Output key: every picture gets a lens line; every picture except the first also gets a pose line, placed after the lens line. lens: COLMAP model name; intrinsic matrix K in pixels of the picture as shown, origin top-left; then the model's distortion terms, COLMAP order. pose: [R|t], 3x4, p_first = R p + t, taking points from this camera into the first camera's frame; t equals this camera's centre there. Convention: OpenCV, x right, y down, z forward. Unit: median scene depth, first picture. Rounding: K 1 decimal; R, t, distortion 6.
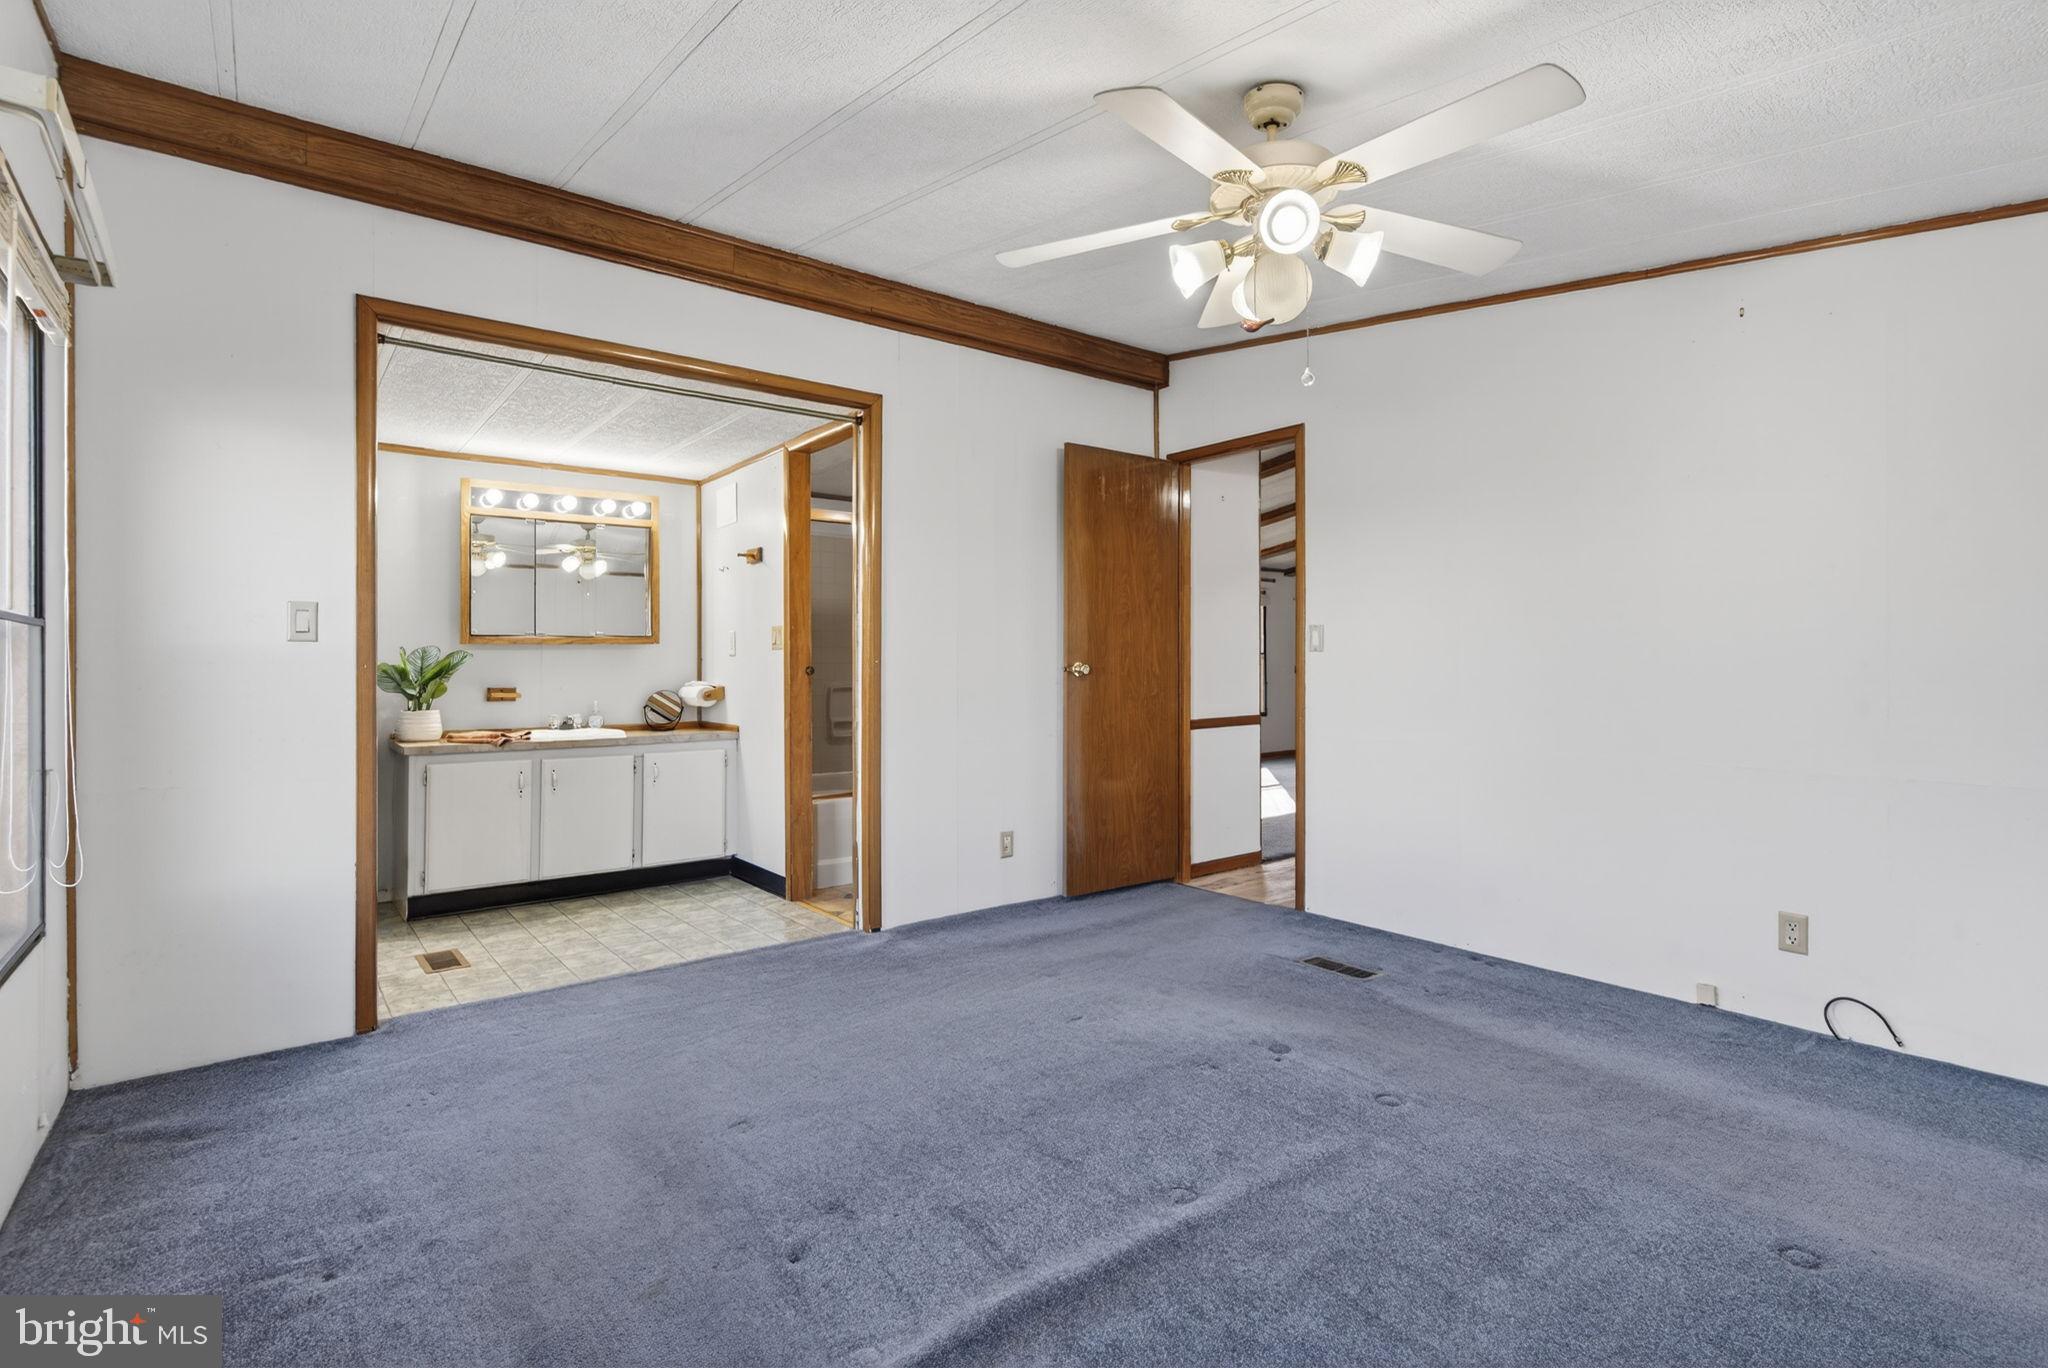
lens RADIAL K [[986.5, 0, 1031.3], [0, 986.5, 664.7], [0, 0, 1]] dist [0.003105, -0.000559]
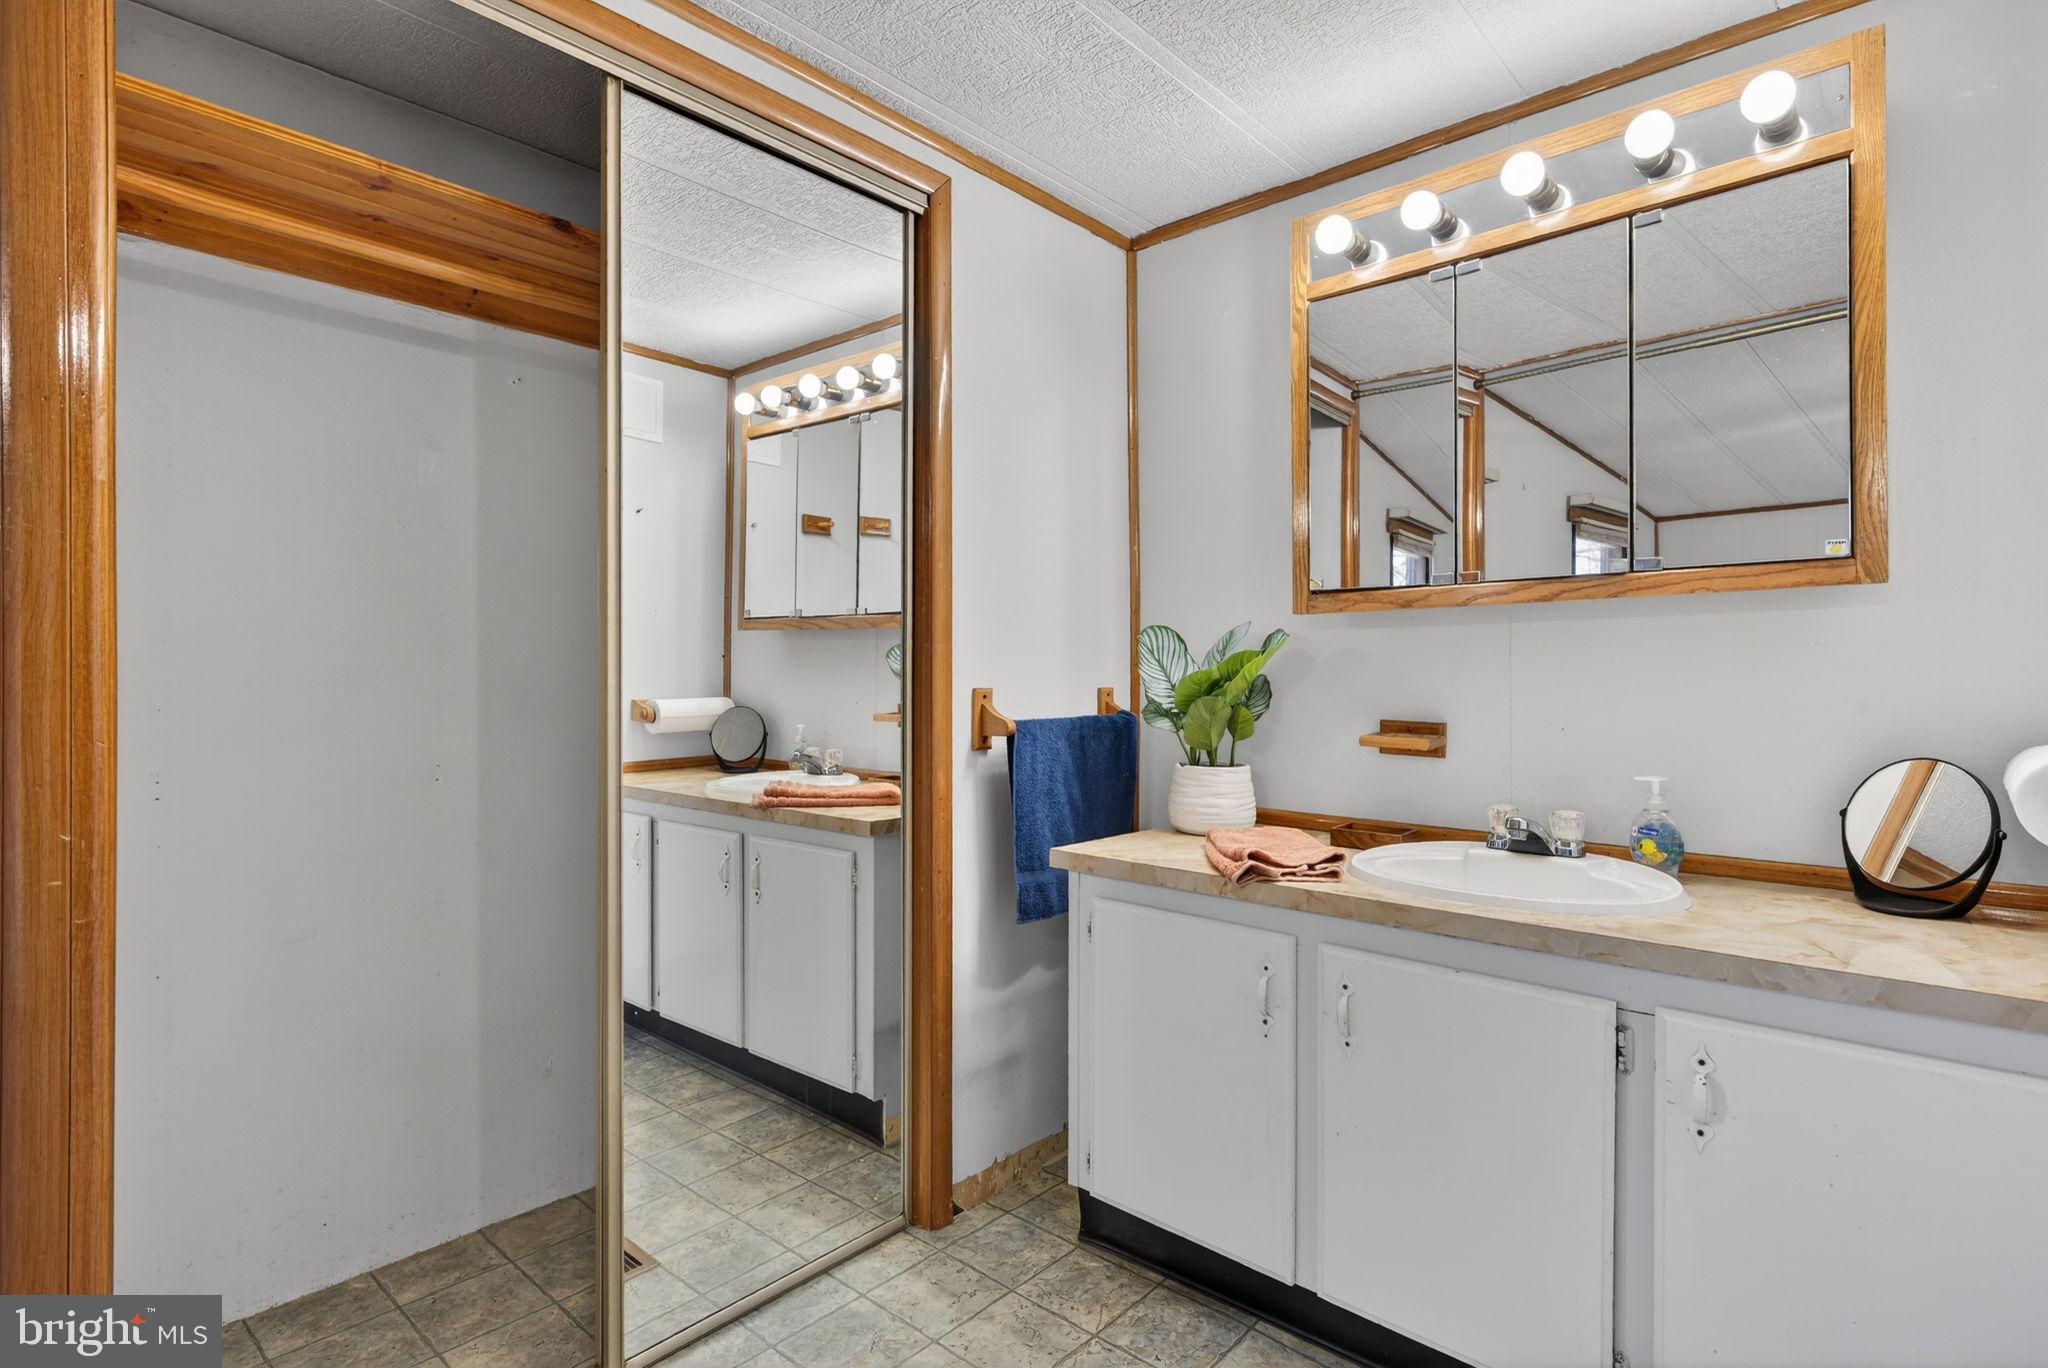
lens RADIAL K [[1040.8, 0, 1026.6], [0, 1040.8, 691.3], [0, 0, 1]] dist [-0.023380, -0.000130]
pose [[0.162176, 0.015262, -0.986644, -0.191258], [-0.003402, 0.999883, 0.014908, 0.006505], [0.986756, 0.000939, 0.162209, 0.977089]]
